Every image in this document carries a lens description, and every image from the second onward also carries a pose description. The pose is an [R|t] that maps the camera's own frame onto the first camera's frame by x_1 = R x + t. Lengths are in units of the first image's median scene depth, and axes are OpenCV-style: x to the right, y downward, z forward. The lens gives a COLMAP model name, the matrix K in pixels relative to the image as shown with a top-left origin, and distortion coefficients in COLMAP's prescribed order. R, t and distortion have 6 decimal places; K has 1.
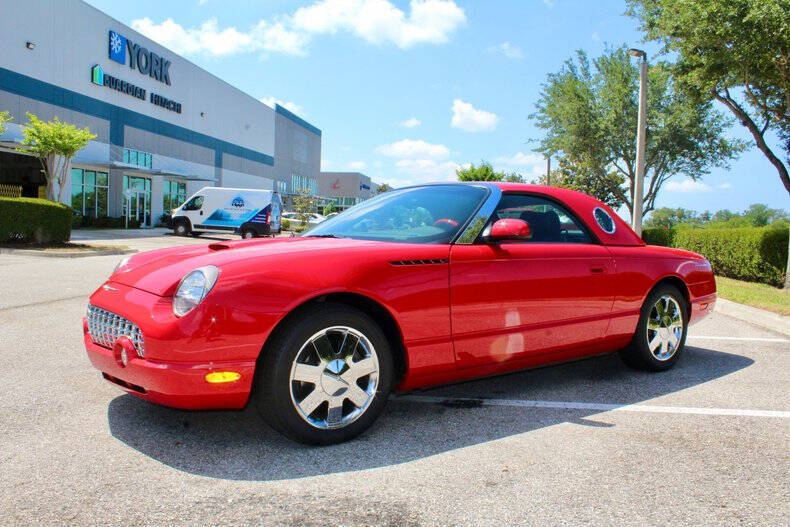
lens RADIAL K [[682.2, 0, 396.8], [0, 682.2, 266.5], [0, 0, 1]] dist [-0.163046, 0.150871]
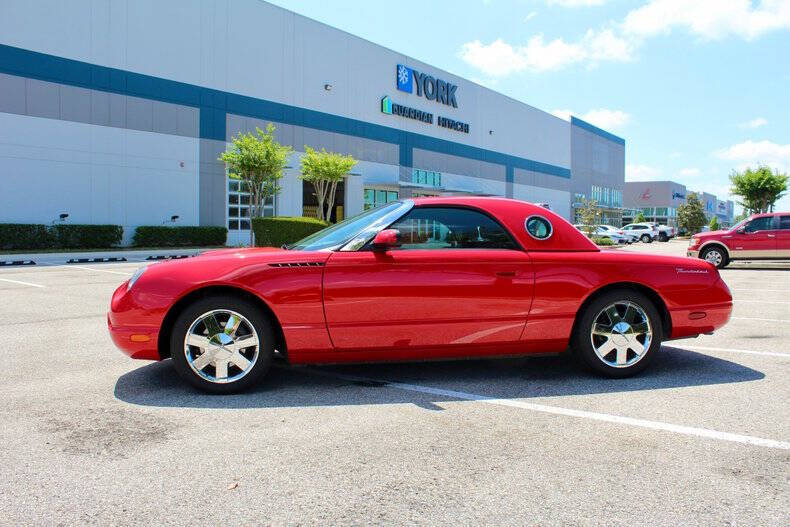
lens RADIAL K [[692.8, 0, 394.7], [0, 692.8, 262.2], [0, 0, 1]] dist [-0.138458, 0.017159]
pose [[0.875666, -0.000221, -0.482916, 0.113148], [-0.012411, 0.999659, -0.022963, 0.002327], [0.482757, 0.026101, 0.875365, -0.008768]]
